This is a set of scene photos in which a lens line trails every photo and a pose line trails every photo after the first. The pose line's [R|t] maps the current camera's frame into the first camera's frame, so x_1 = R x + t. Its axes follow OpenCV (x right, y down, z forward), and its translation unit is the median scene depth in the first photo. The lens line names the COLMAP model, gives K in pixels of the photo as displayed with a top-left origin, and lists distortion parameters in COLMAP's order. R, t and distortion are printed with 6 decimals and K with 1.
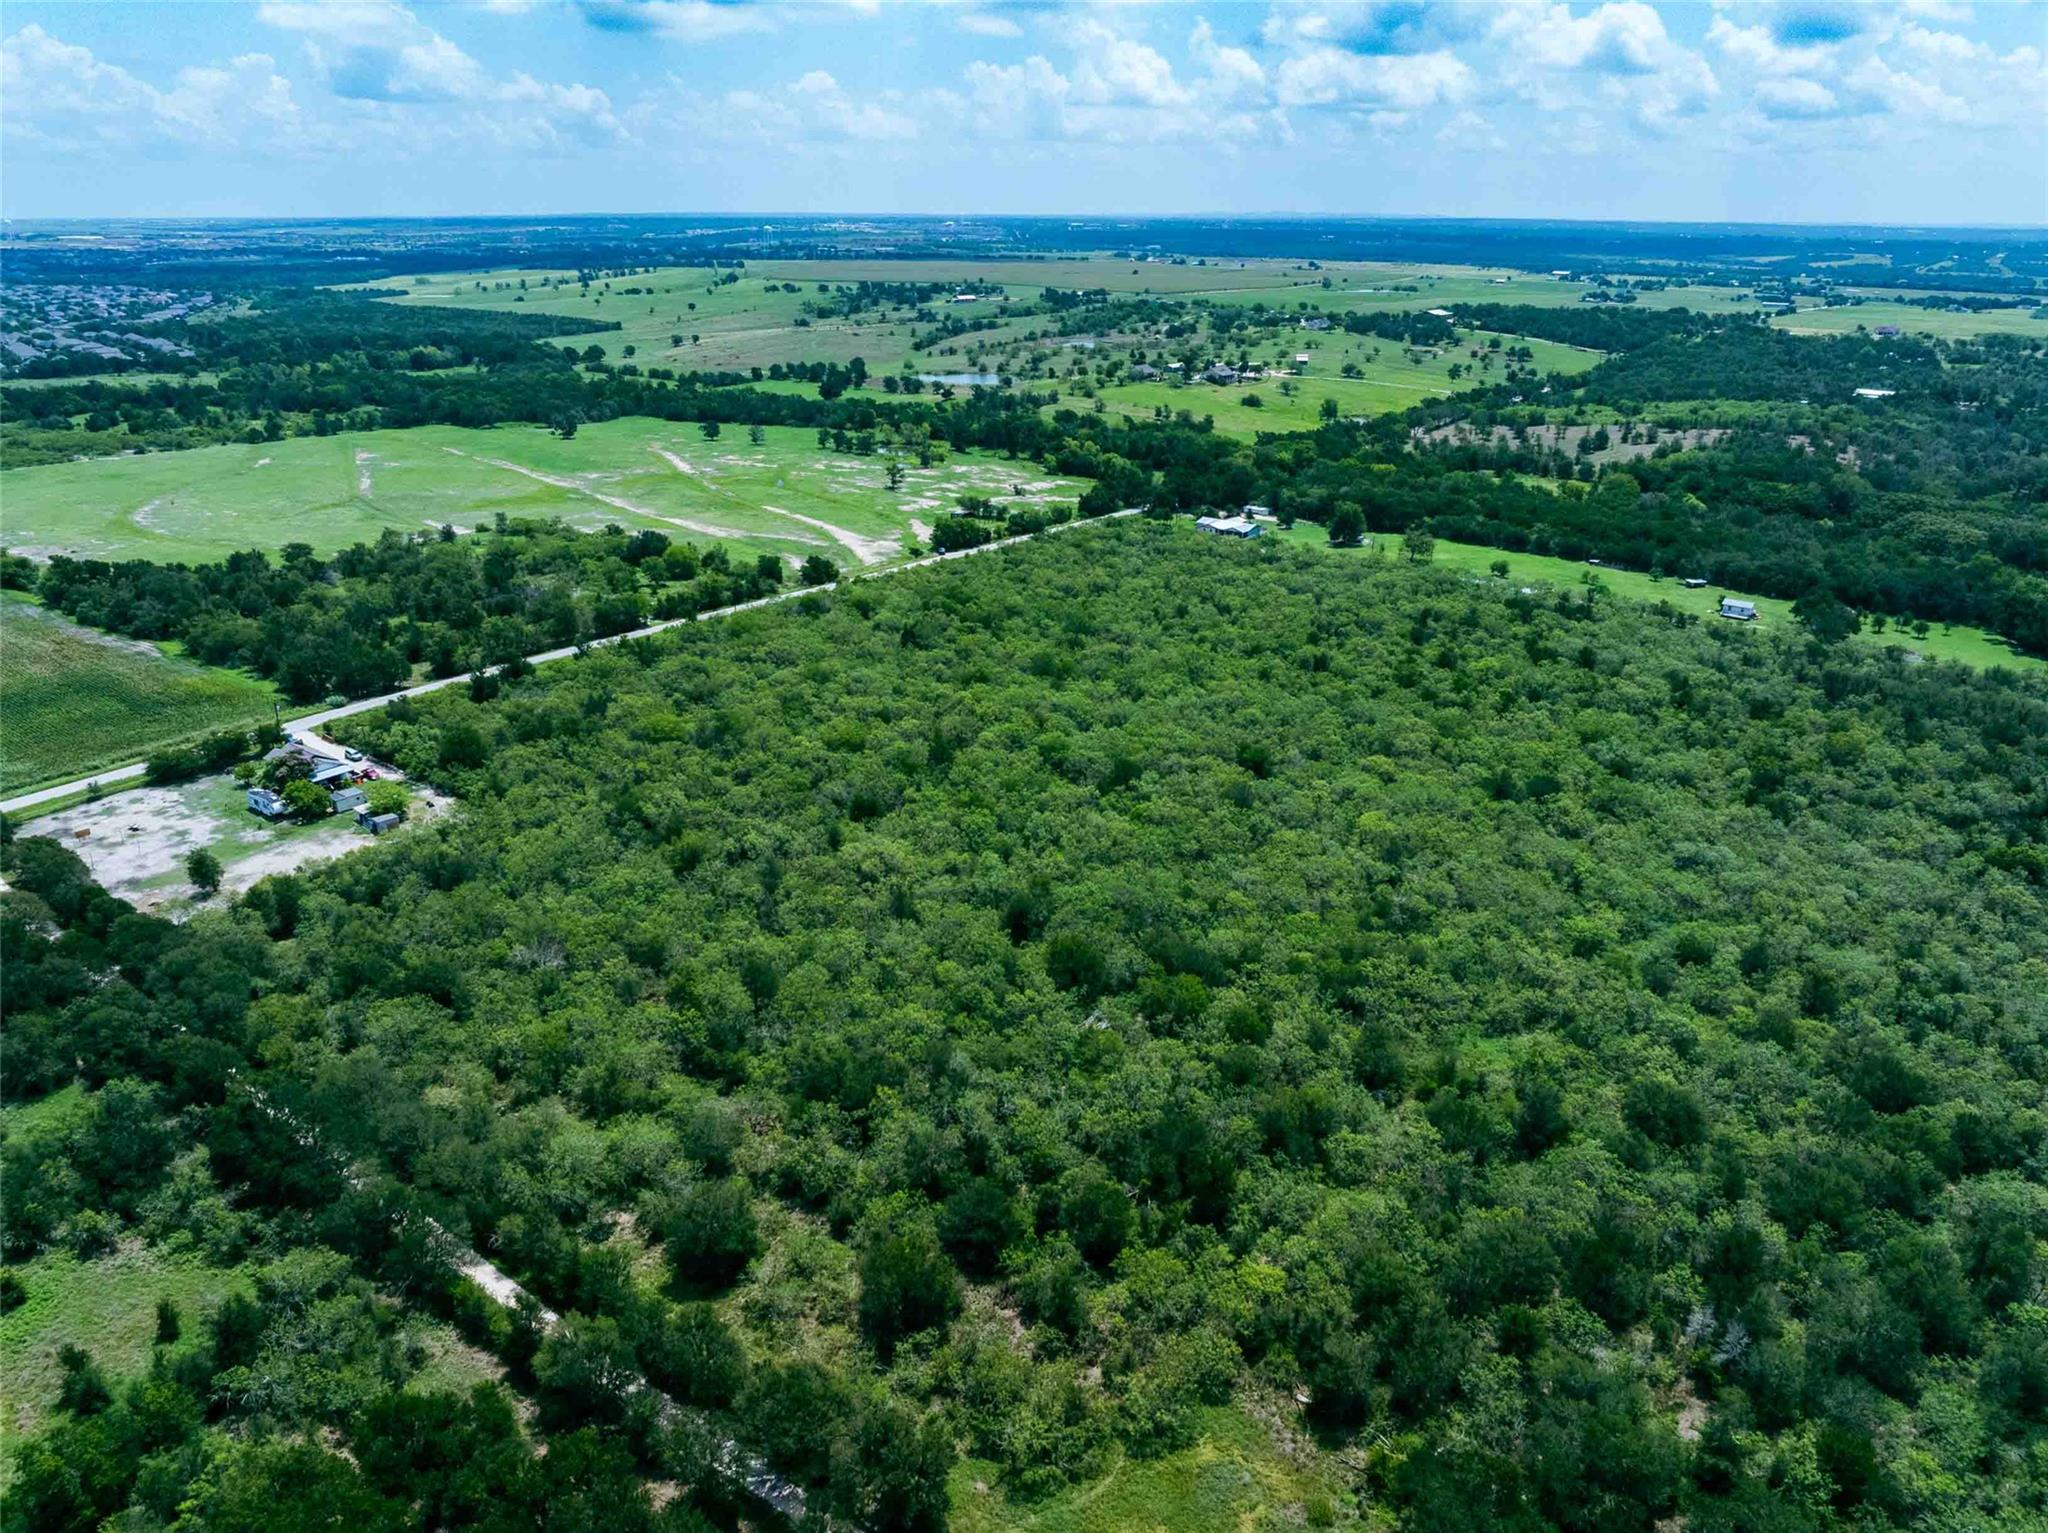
lens RADIAL K [[1429.7, 0, 1029.6], [0, 1429.7, 752.3], [0, 0, 1]] dist [-0.057691, 0.031569]
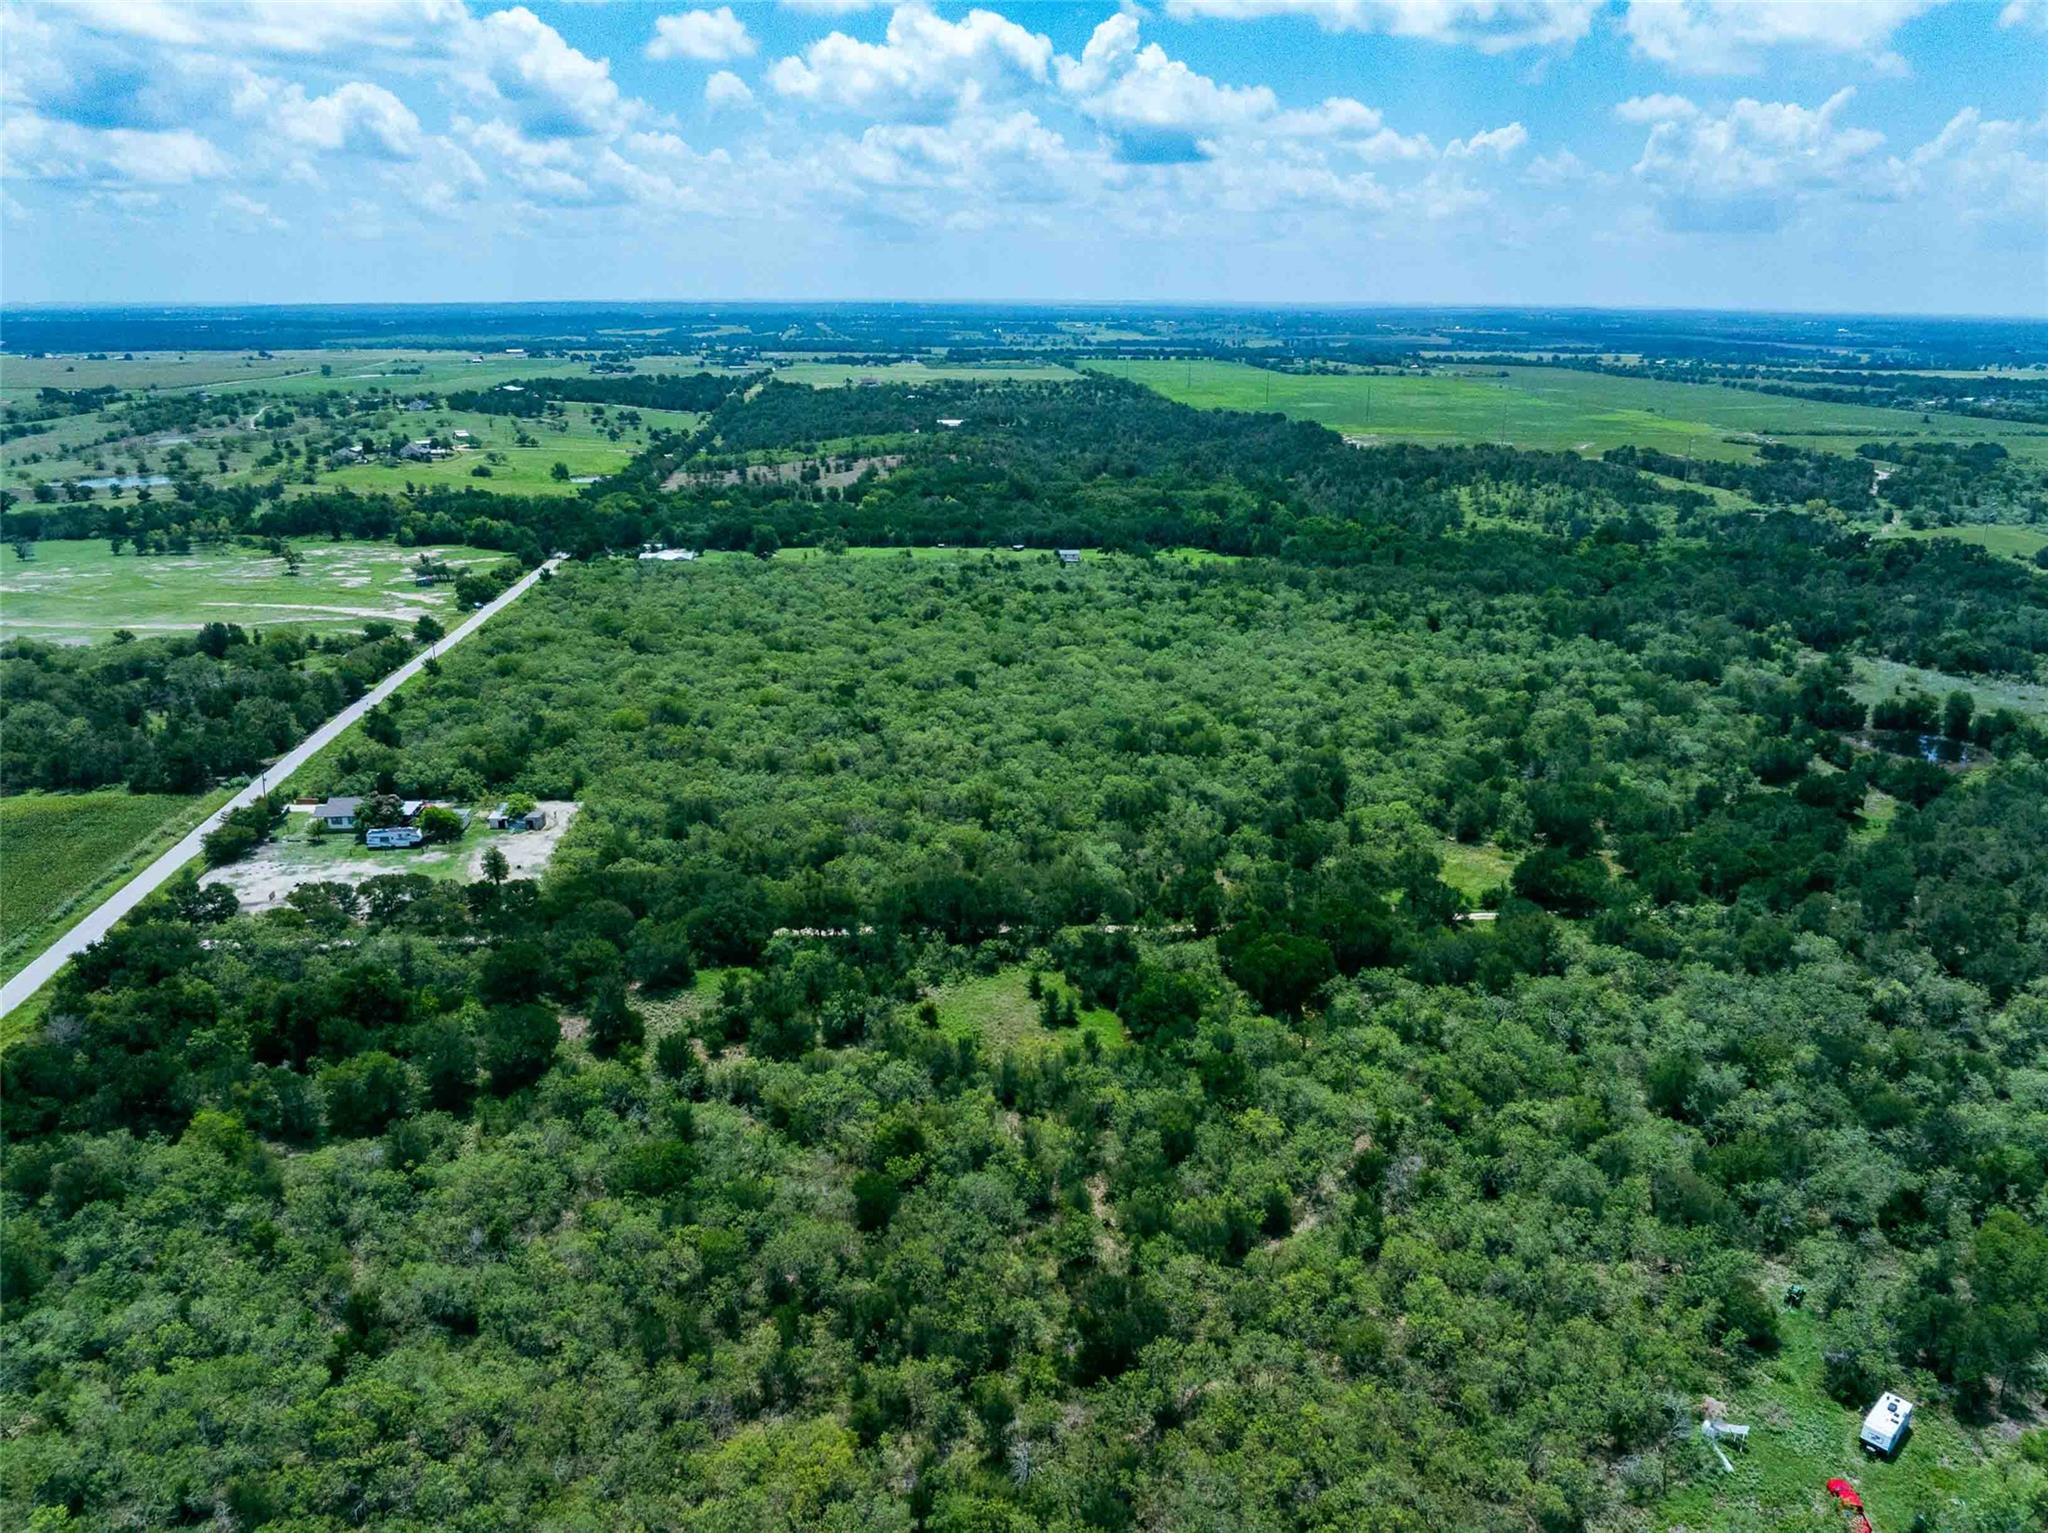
lens RADIAL K [[1429.7, 0, 1030.1], [0, 1429.7, 720.1], [0, 0, 1]] dist [-0.057691, 0.031569]
pose [[0.727251, -0.195094, 0.658061, -0.581856], [0.243219, 0.969791, 0.018720, 0.030995], [-0.641834, 0.146439, 0.752732, -0.087559]]
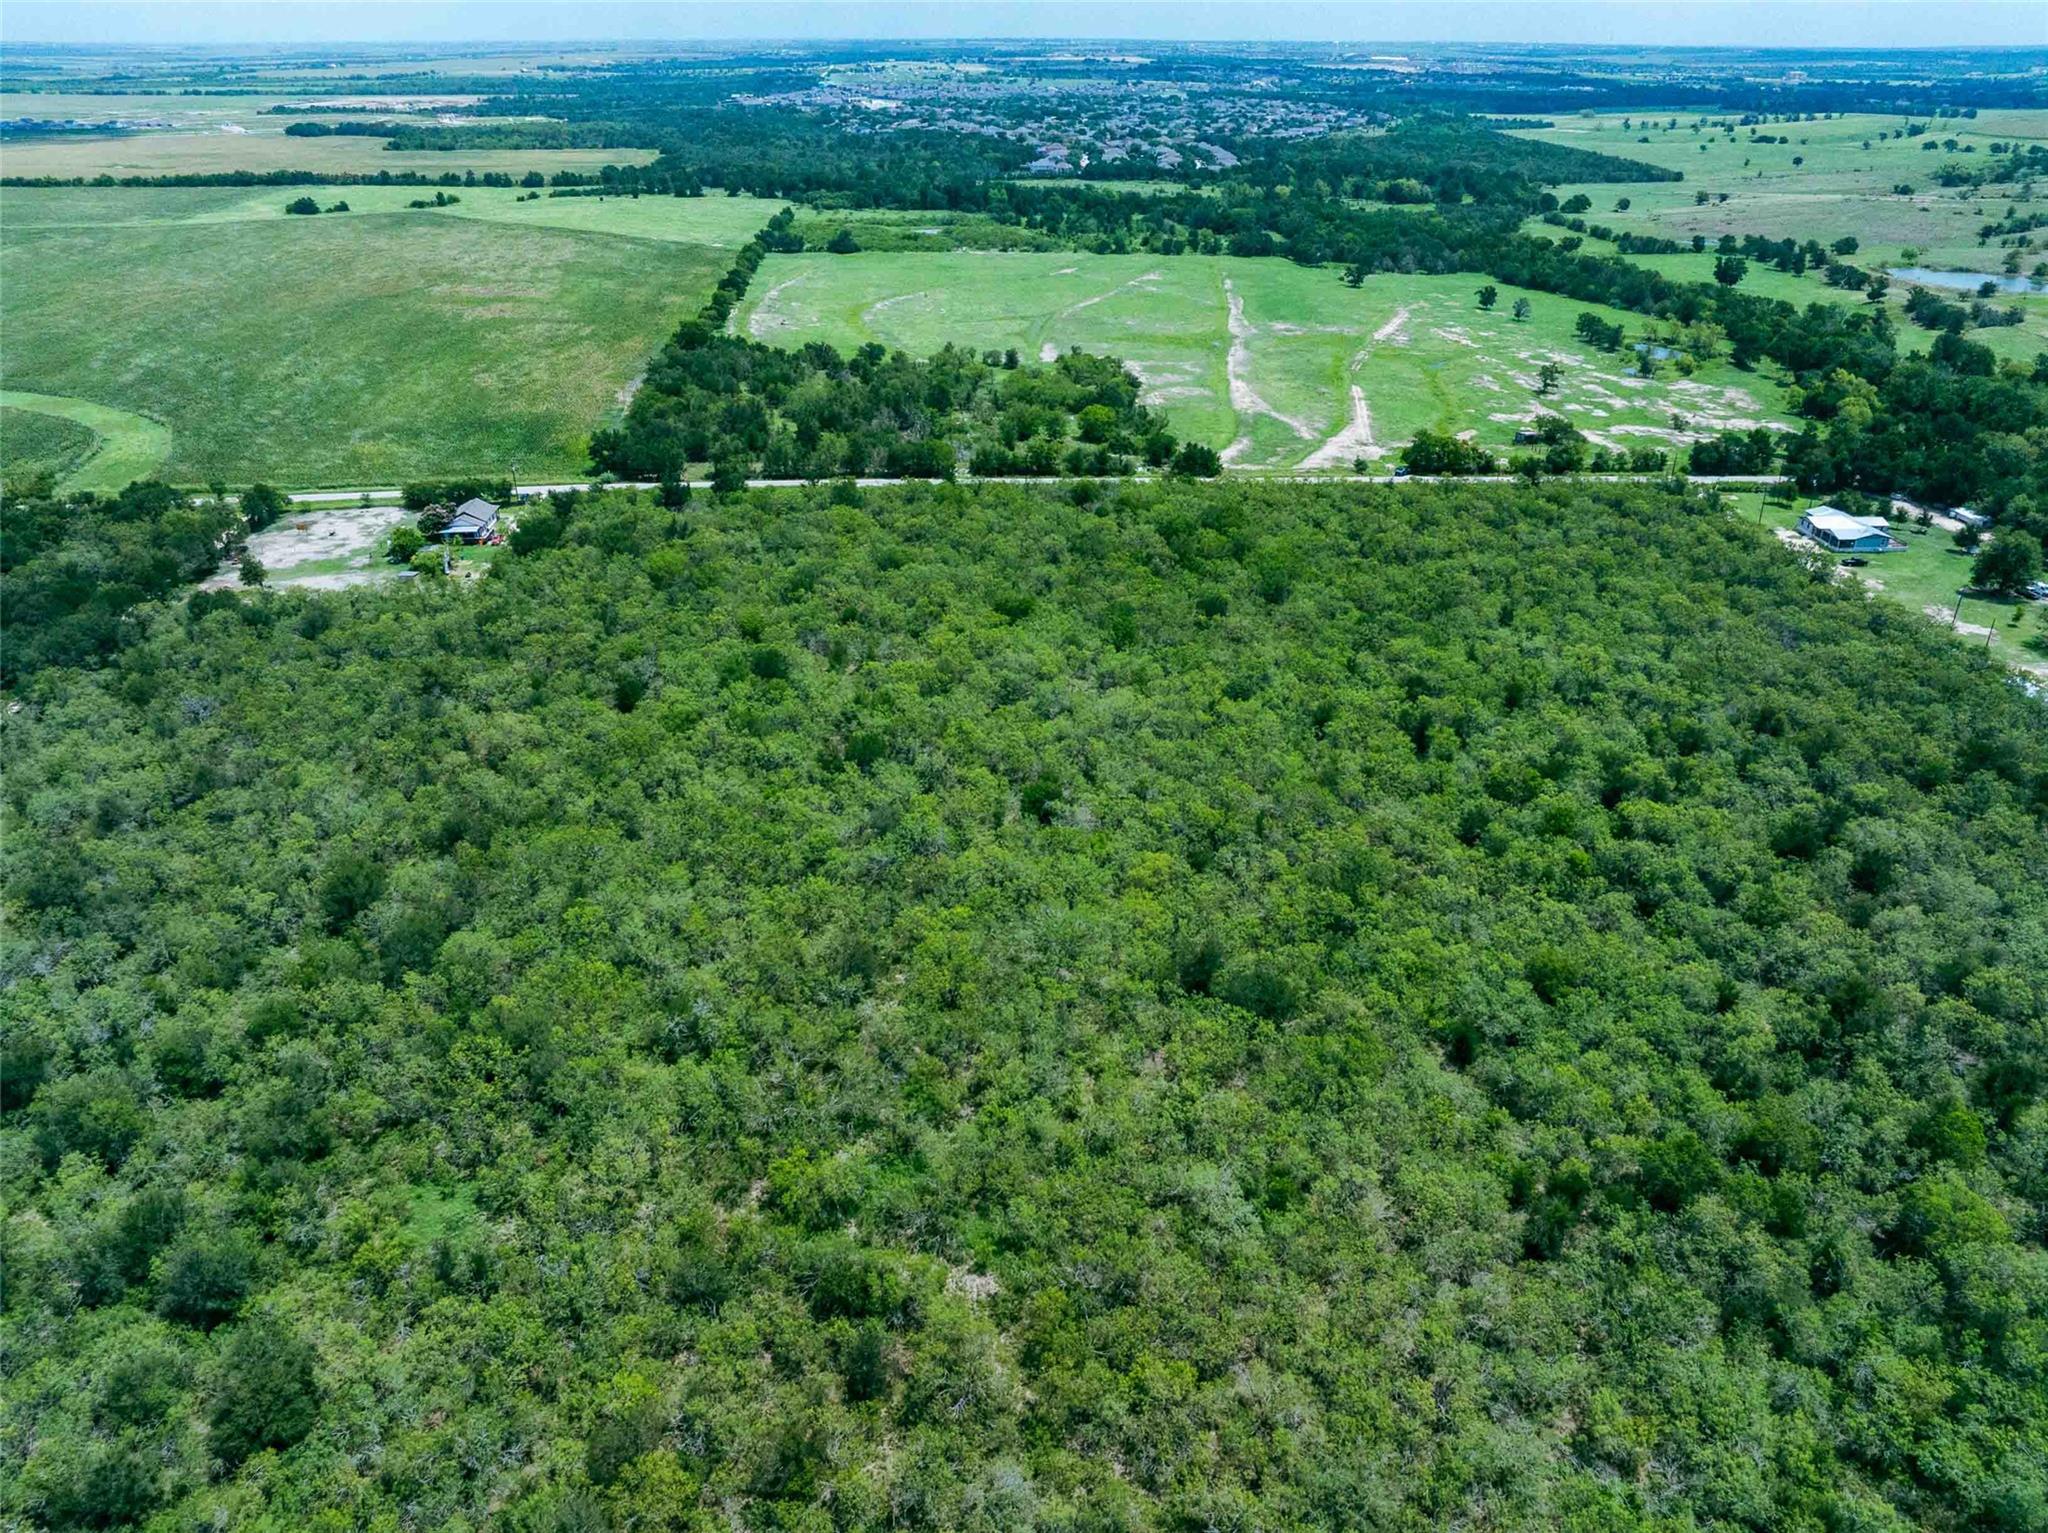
lens RADIAL K [[1429.7, 0, 1029.6], [0, 1429.7, 763.8], [0, 0, 1]] dist [-0.057691, 0.031569]
pose [[0.679337, 0.334653, -0.653076, 0.455130], [-0.261092, 0.941951, 0.211089, -0.119745], [0.685808, 0.027112, 0.727277, 0.325147]]
